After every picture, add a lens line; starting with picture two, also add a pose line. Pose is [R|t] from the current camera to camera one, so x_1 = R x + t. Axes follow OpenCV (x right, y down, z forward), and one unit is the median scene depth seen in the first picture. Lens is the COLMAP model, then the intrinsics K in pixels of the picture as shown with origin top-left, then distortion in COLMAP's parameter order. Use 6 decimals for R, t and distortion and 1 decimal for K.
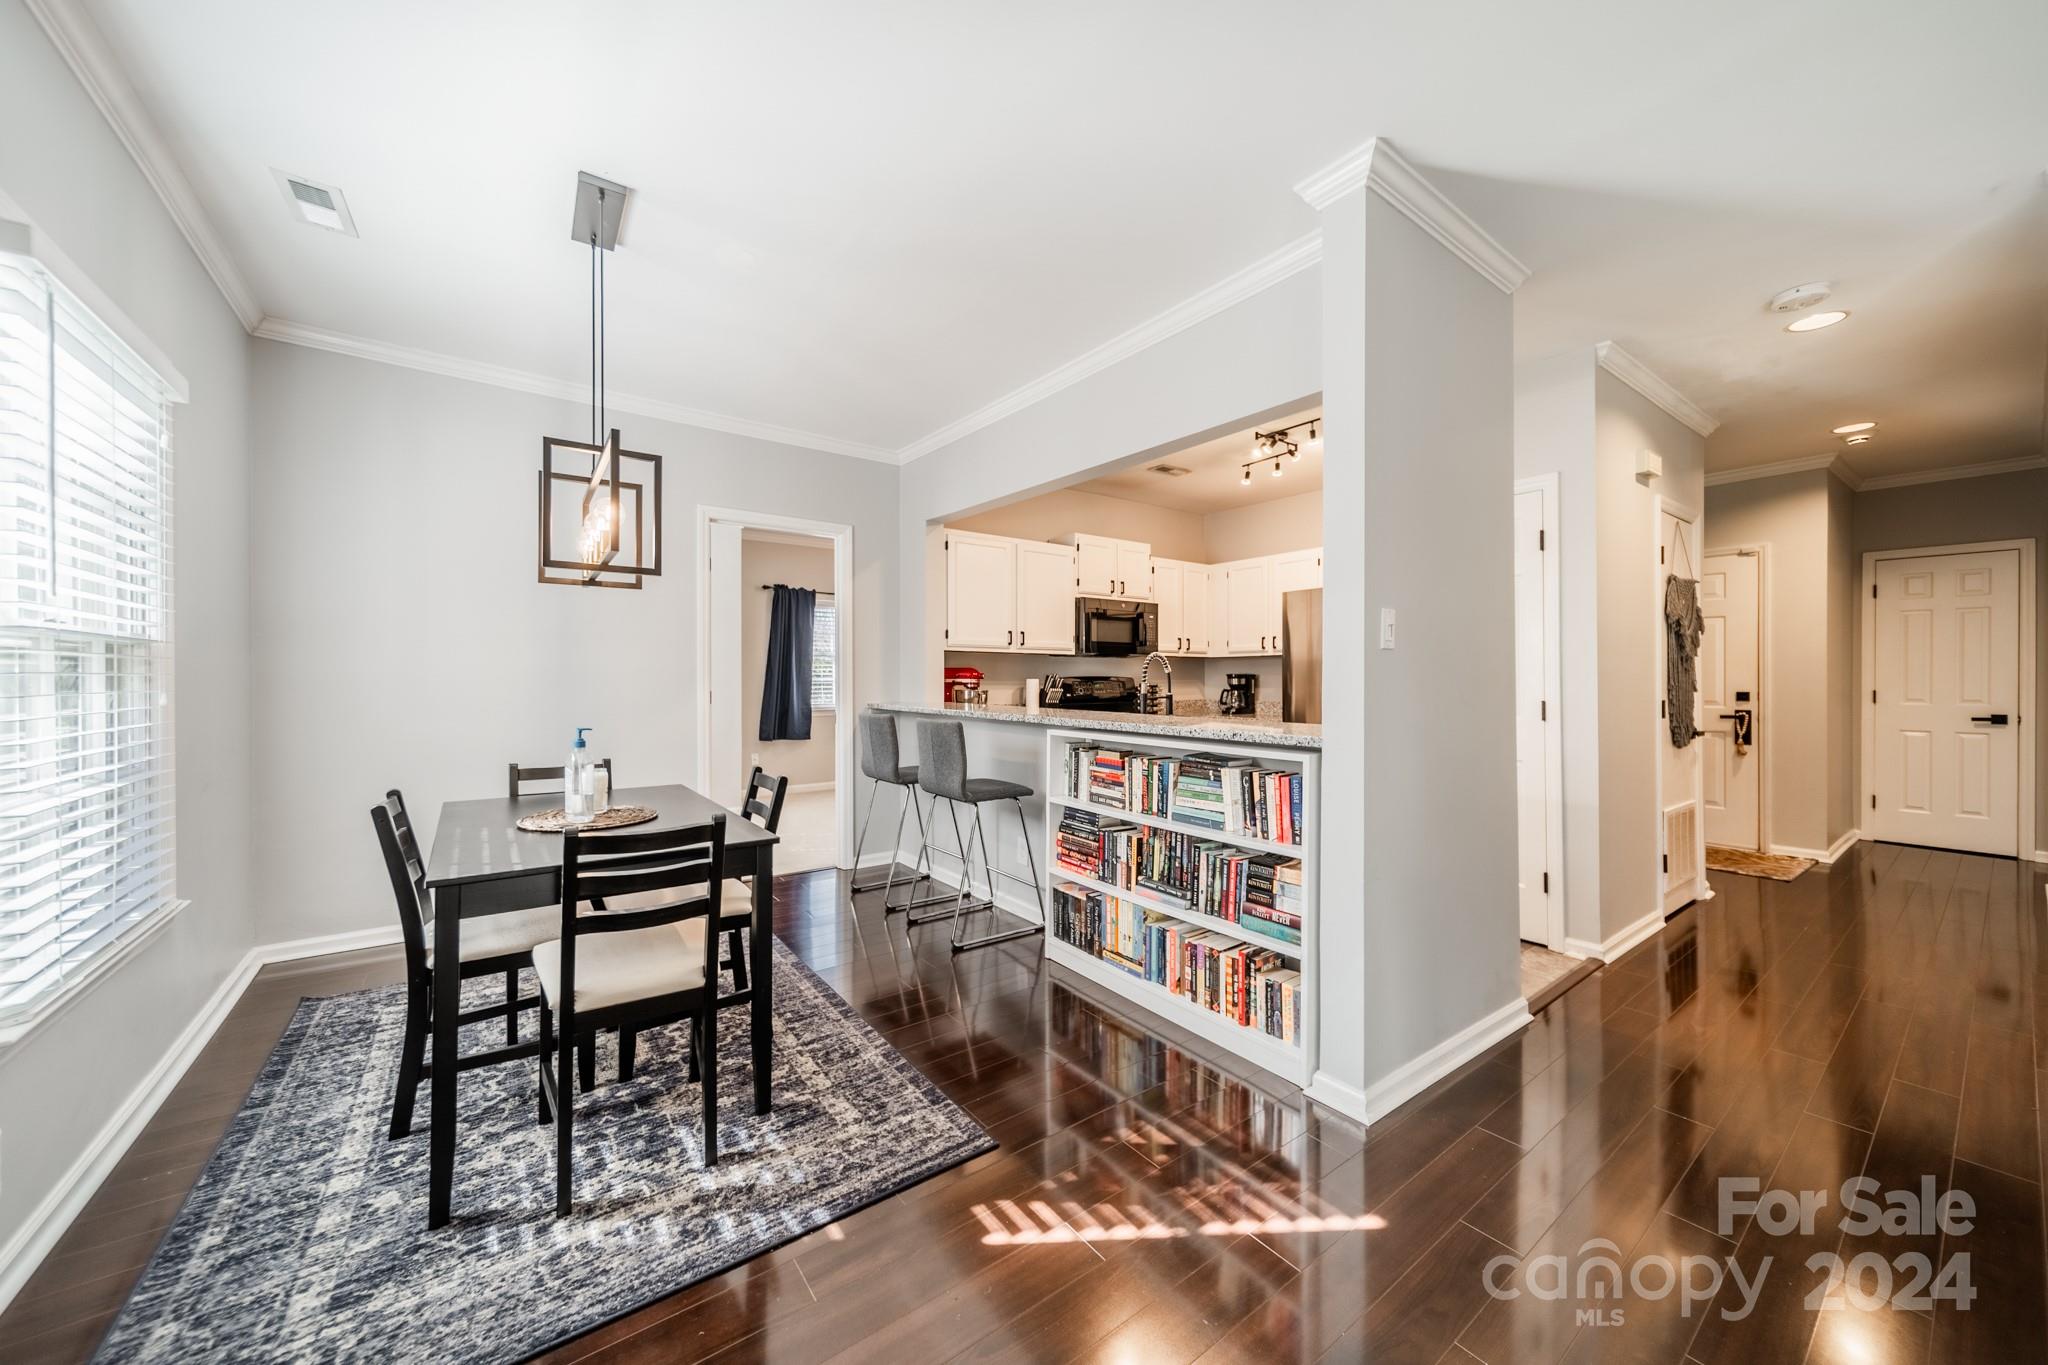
lens RADIAL K [[723.3, 0, 1032.3], [0, 723.3, 683.3], [0, 0, 1]] dist [0.001014, 0.000246]
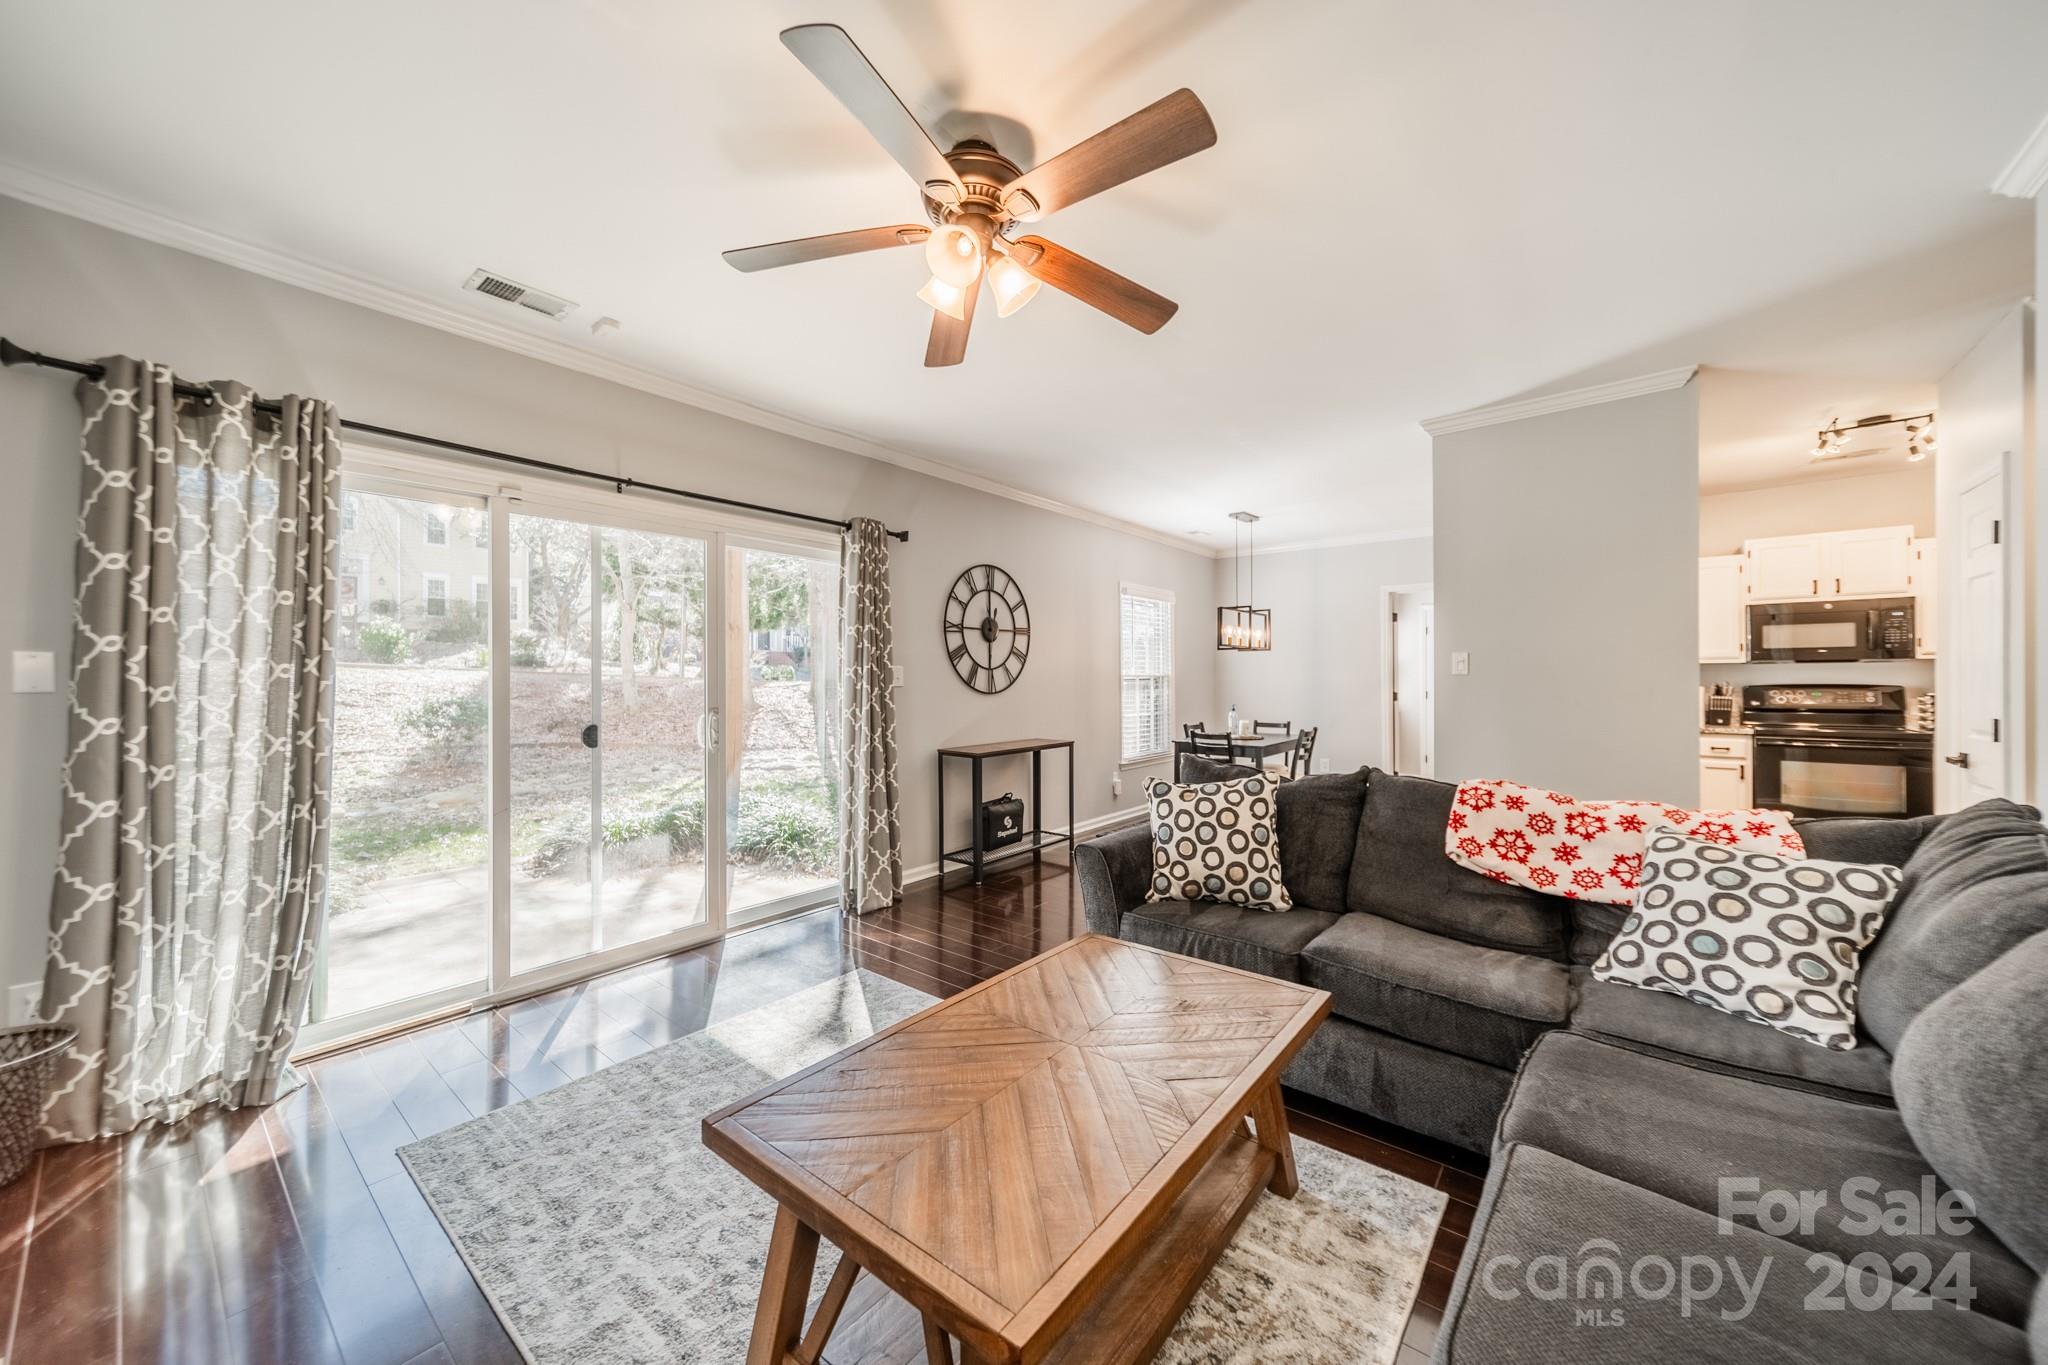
lens RADIAL K [[723.3, 0, 1027.3], [0, 723.3, 676.4], [0, 0, 1]] dist [0.001014, 0.000246]
pose [[0.242922, -0.006752, -0.970022, 0.899208], [-0.002221, 0.999969, -0.007517, -0.011261], [0.970043, 0.003980, 0.242899, -0.240227]]
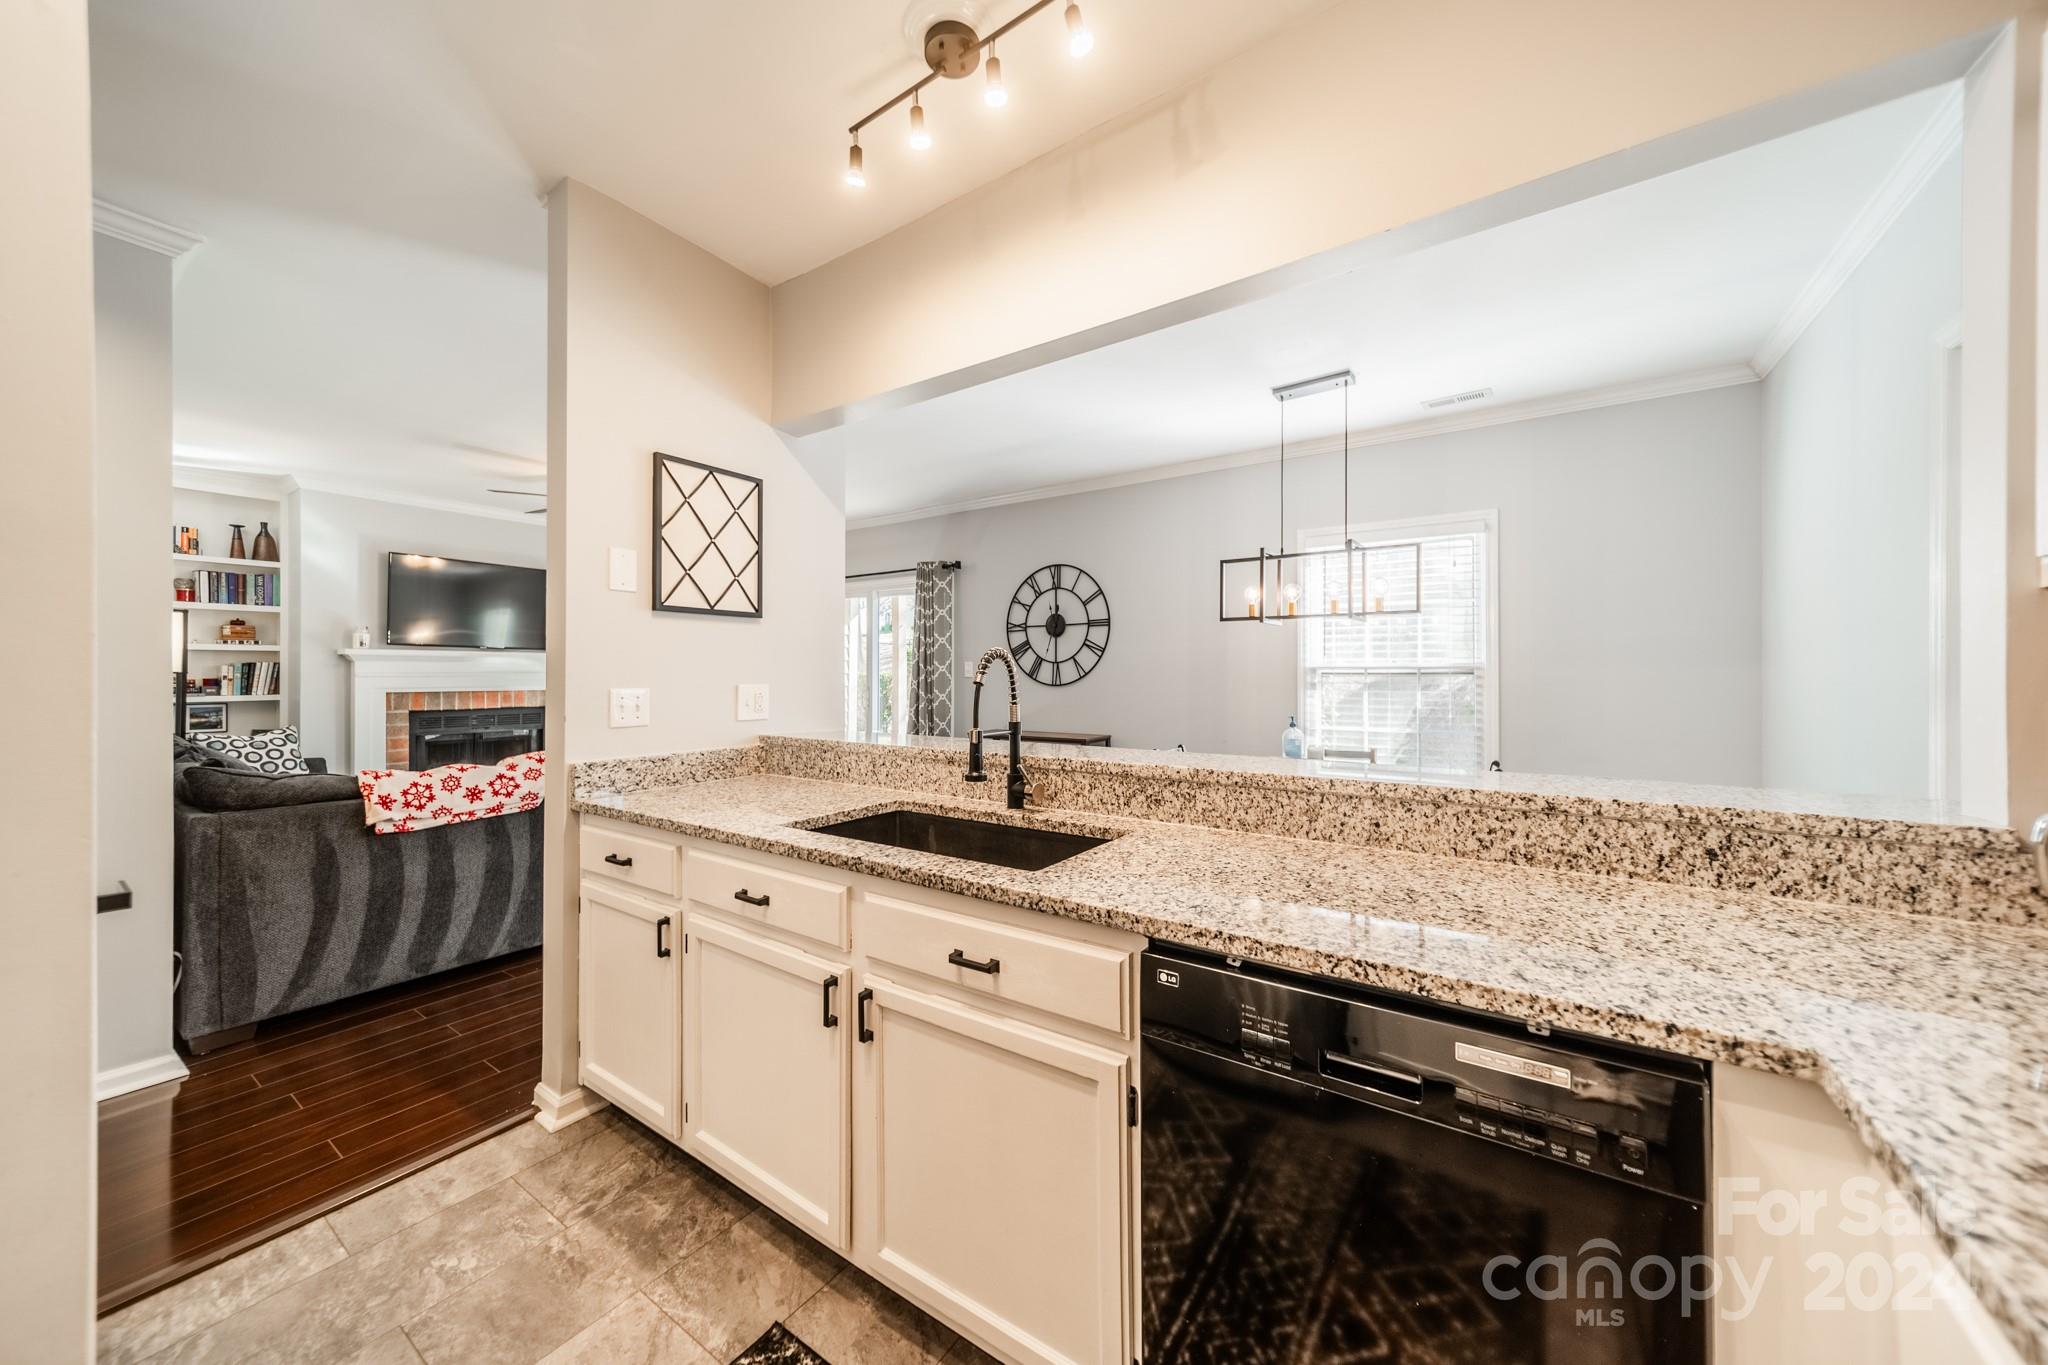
lens RADIAL K [[723.3, 0, 1022.5], [0, 723.3, 675.7], [0, 0, 1]] dist [0.001014, 0.000246]
pose [[-0.949404, -0.003159, -0.314041, 0.235992], [-0.006436, 0.999935, 0.009399, -0.019933], [0.313991, 0.010945, -0.949363, 1.065618]]
